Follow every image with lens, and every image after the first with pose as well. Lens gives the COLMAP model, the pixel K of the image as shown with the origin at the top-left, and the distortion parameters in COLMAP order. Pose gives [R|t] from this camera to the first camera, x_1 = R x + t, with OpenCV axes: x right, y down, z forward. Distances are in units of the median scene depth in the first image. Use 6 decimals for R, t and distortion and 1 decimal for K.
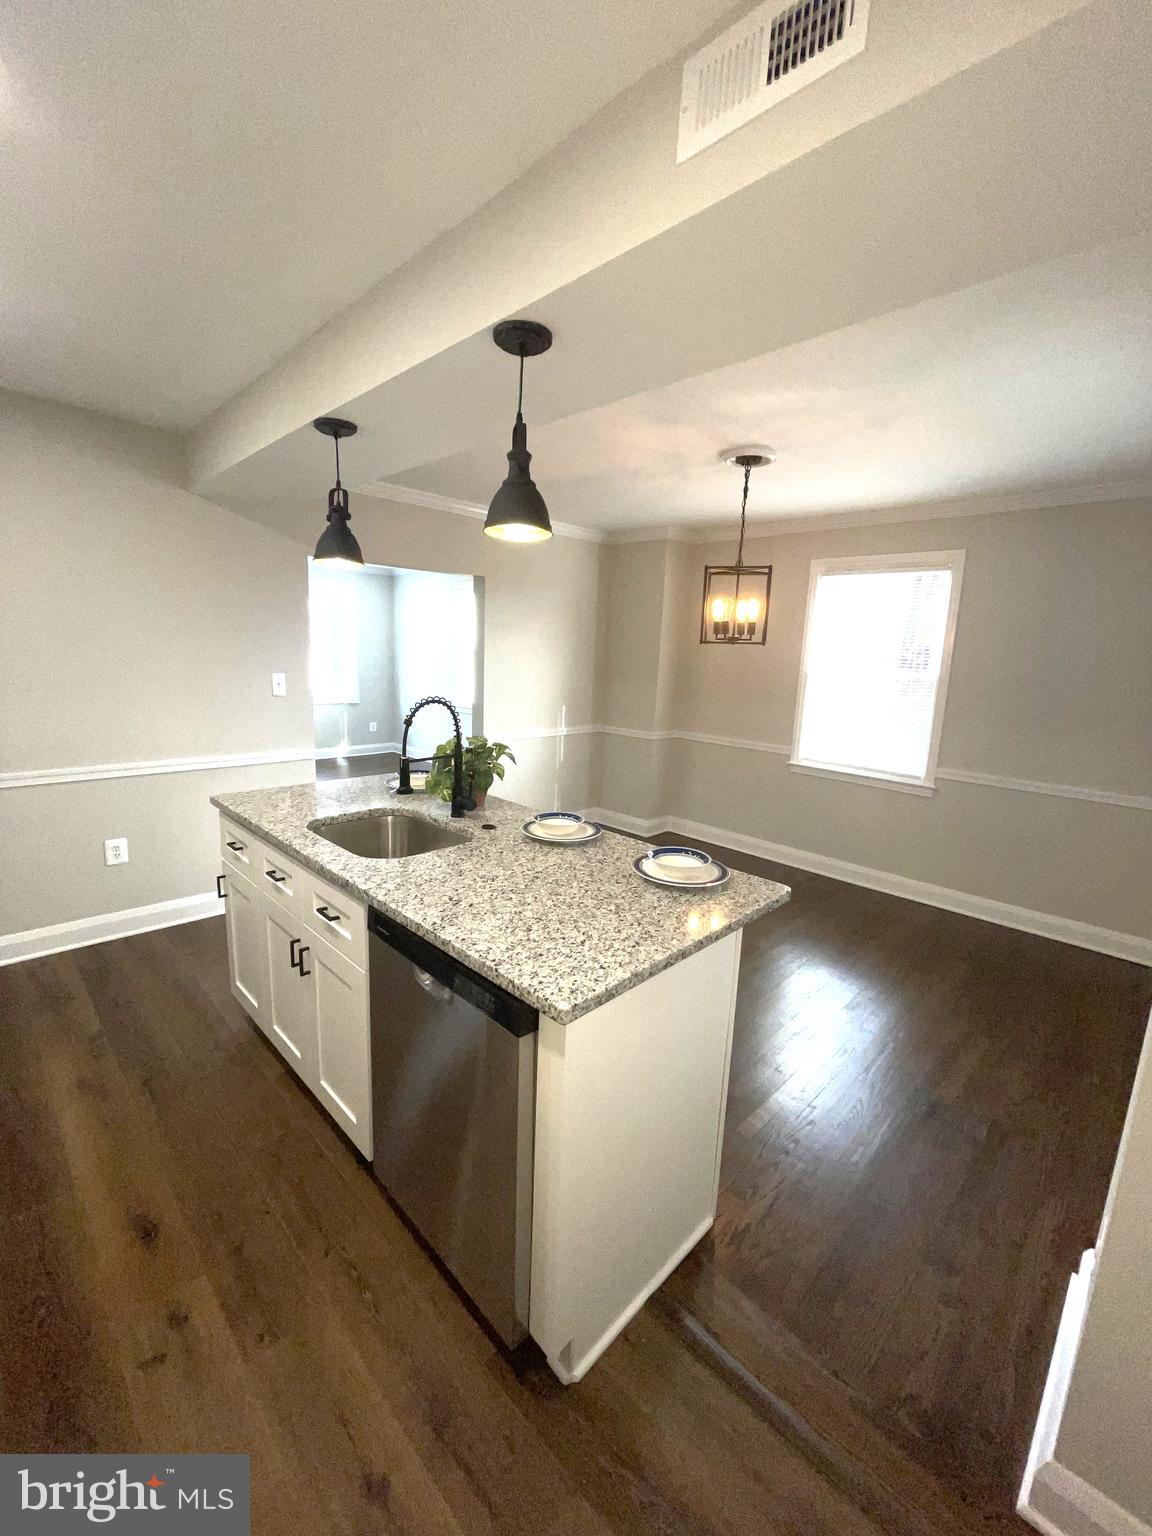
lens RADIAL K [[626.4, 0, 577.9], [0, 626.4, 764.6], [0, 0, 1]] dist [-0.000847, 0.000368]
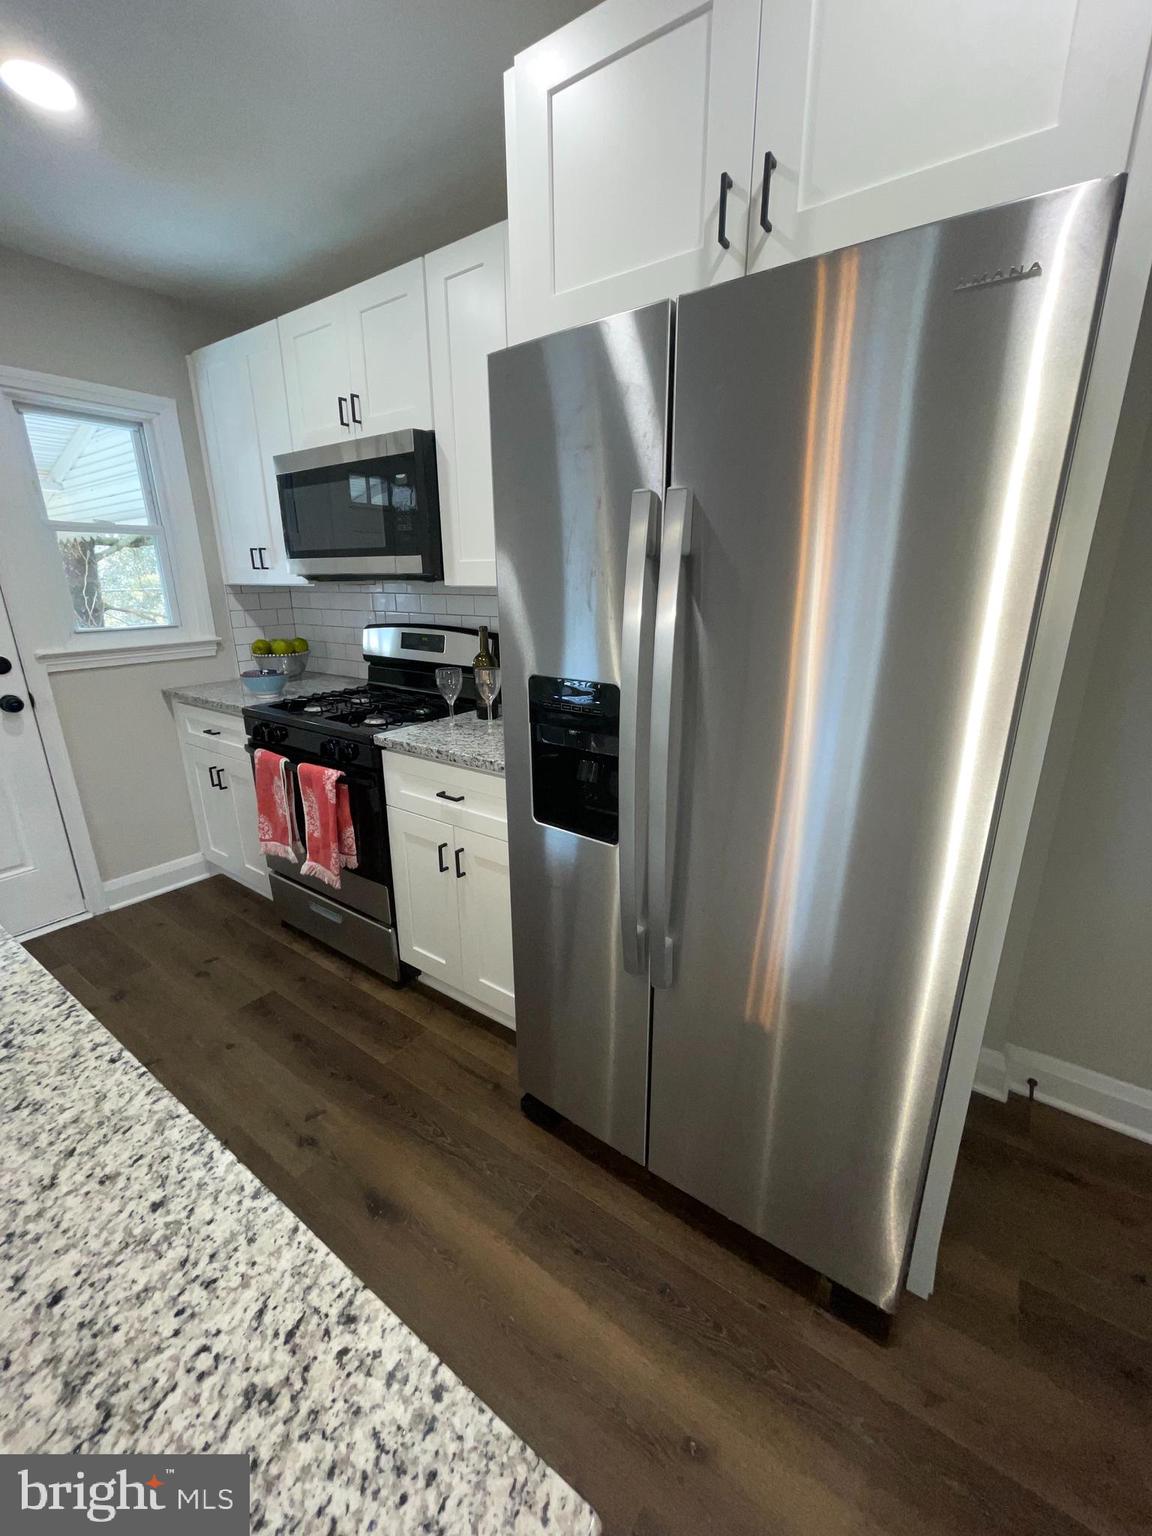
lens RADIAL K [[626.4, 0, 576.4], [0, 626.4, 767.8], [0, 0, 1]] dist [-0.000847, 0.000368]
pose [[-0.983945, 0.016445, -0.177714, -0.641278], [-0.067090, 0.888633, 0.453686, -0.185649], [0.165383, 0.458324, -0.873262, 1.199175]]
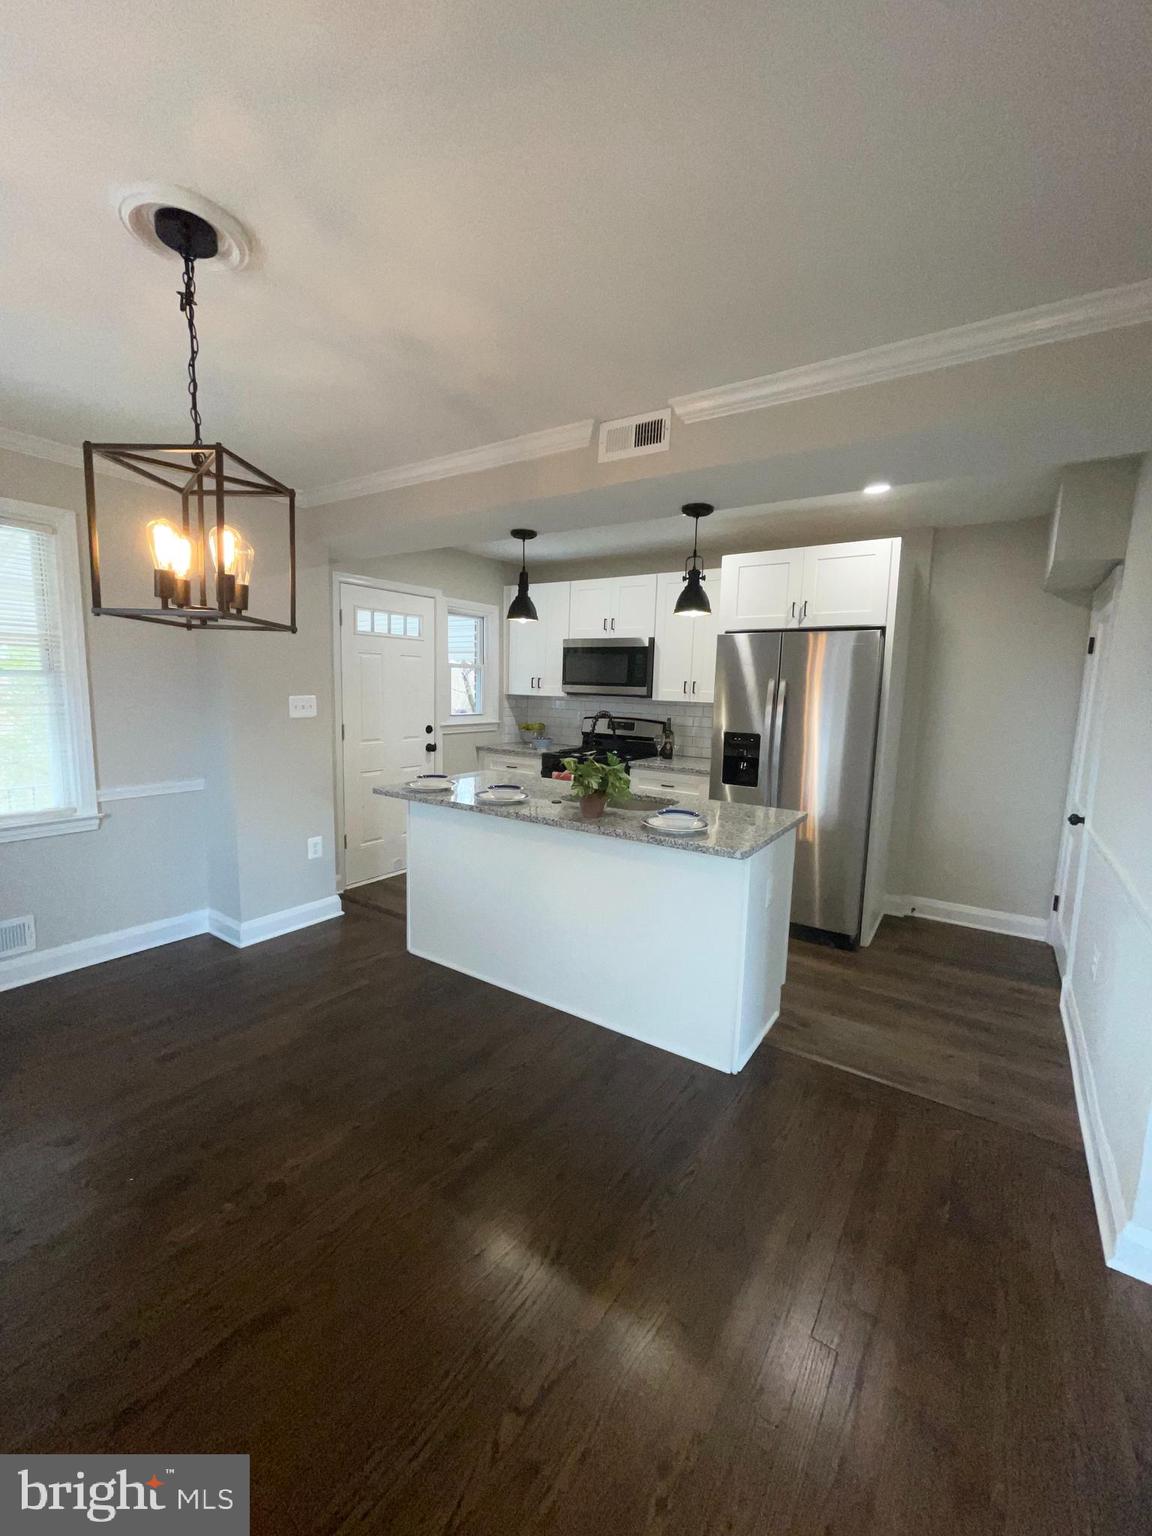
lens RADIAL K [[626.4, 0, 577.9], [0, 626.4, 767.9], [0, 0, 1]] dist [-0.000847, 0.000368]
pose [[-0.977175, -0.039860, -0.208663, 0.105951], [-0.102739, 0.948402, 0.299965, -0.395395], [0.185940, 0.314556, -0.930850, 2.292856]]
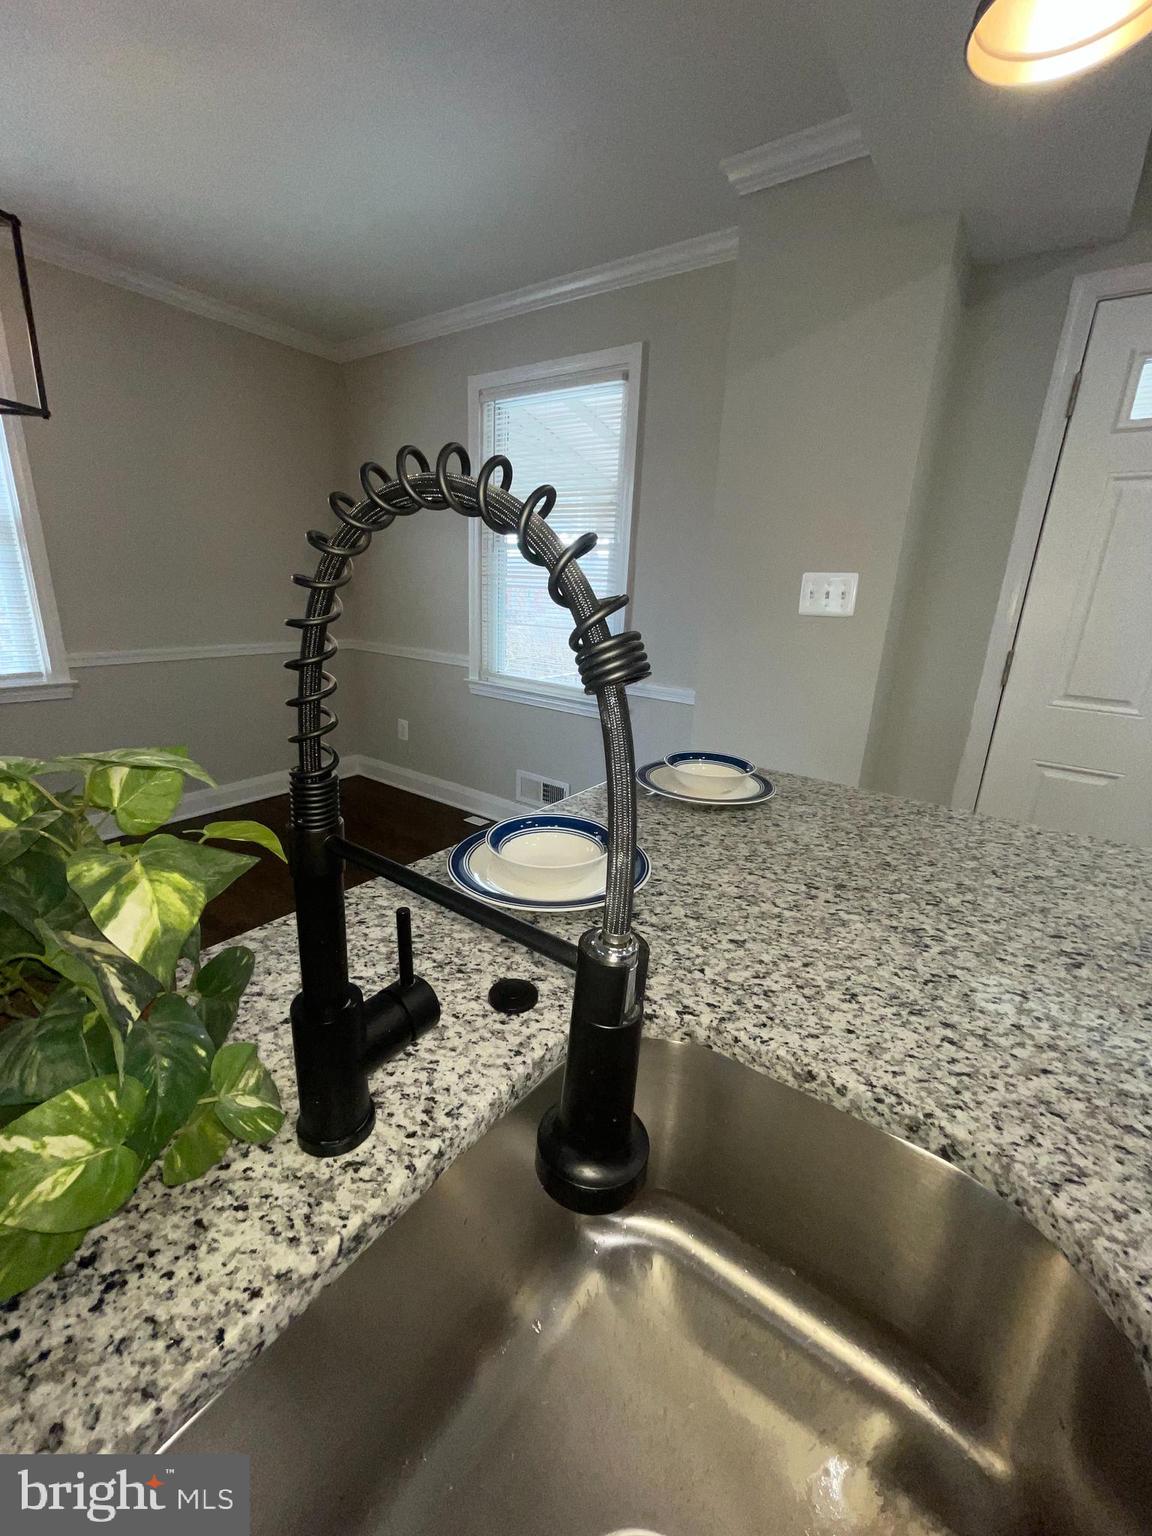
lens RADIAL K [[626.4, 0, 578.1], [0, 626.4, 769.9], [0, 0, 1]] dist [-0.000847, 0.000368]
pose [[-0.162258, -0.330130, 0.929885, -0.376383], [0.123799, 0.928116, 0.351104, -0.088365], [-0.978952, 0.172088, -0.109725, 0.997090]]
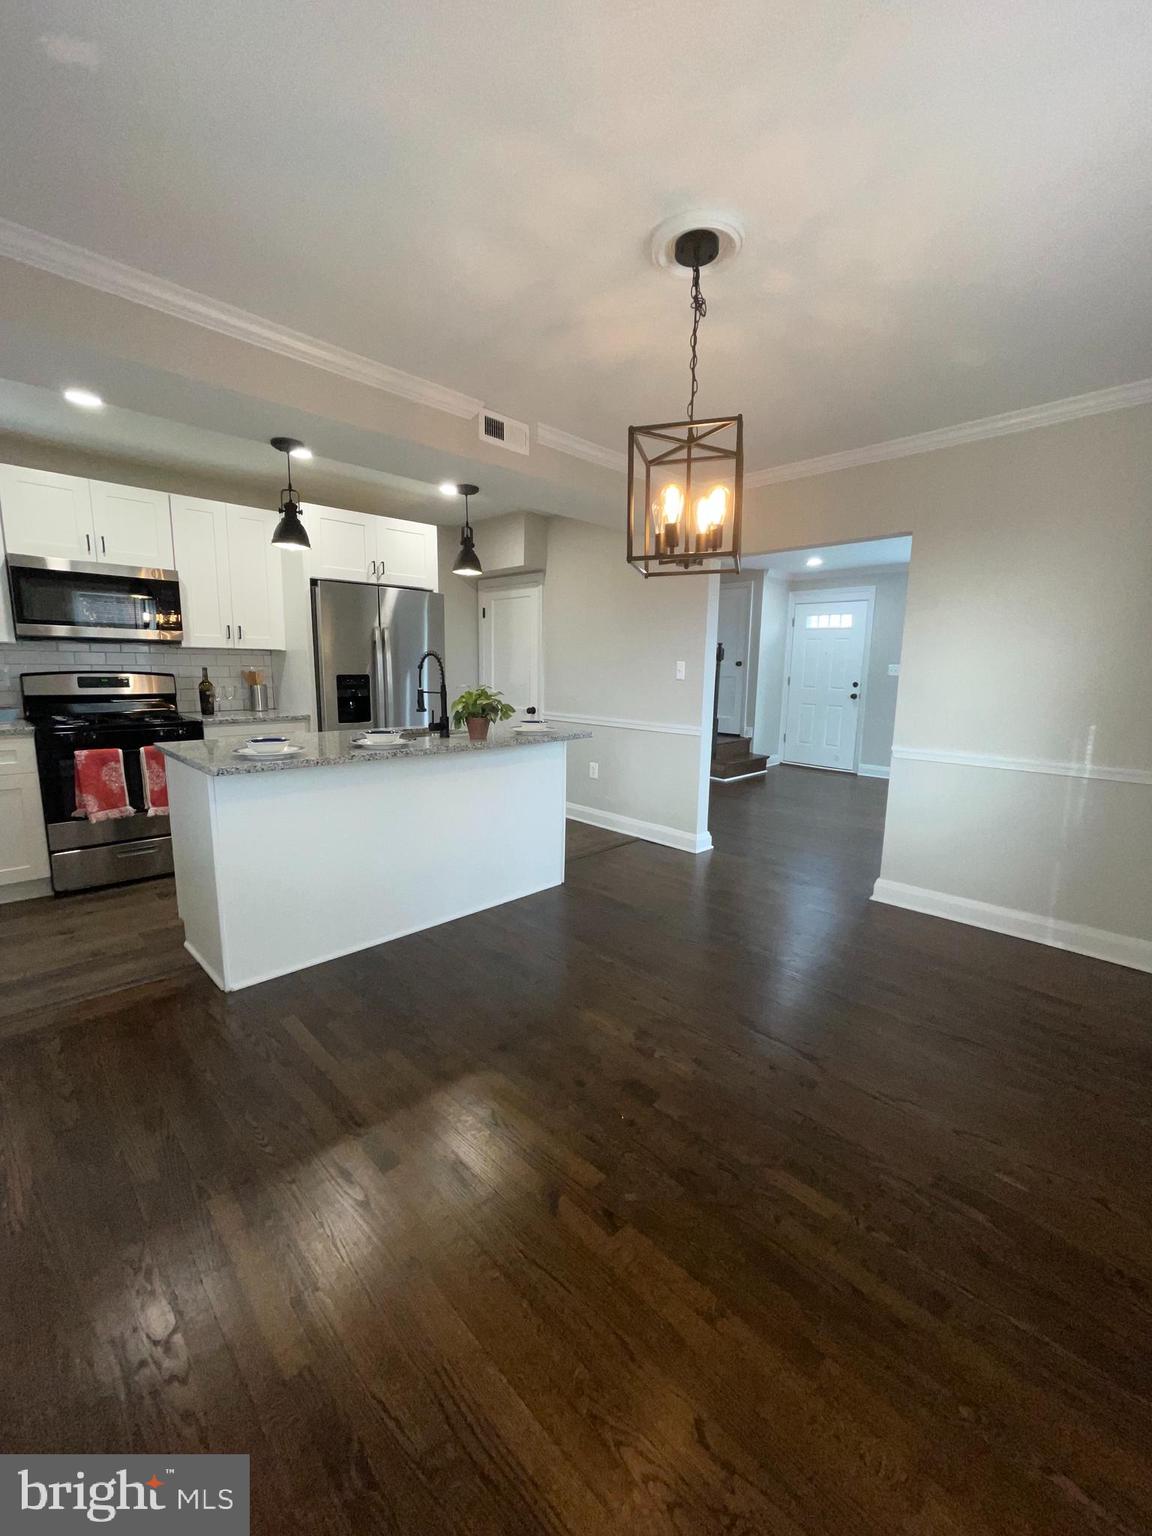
lens RADIAL K [[626.4, 0, 573.5], [0, 626.4, 768.3], [0, 0, 1]] dist [-0.000847, 0.000368]
pose [[-0.009750, 0.126049, -0.991976, 1.300589], [-0.195238, 0.972691, 0.125517, -0.091846], [0.980707, 0.194895, 0.015126, 1.376407]]
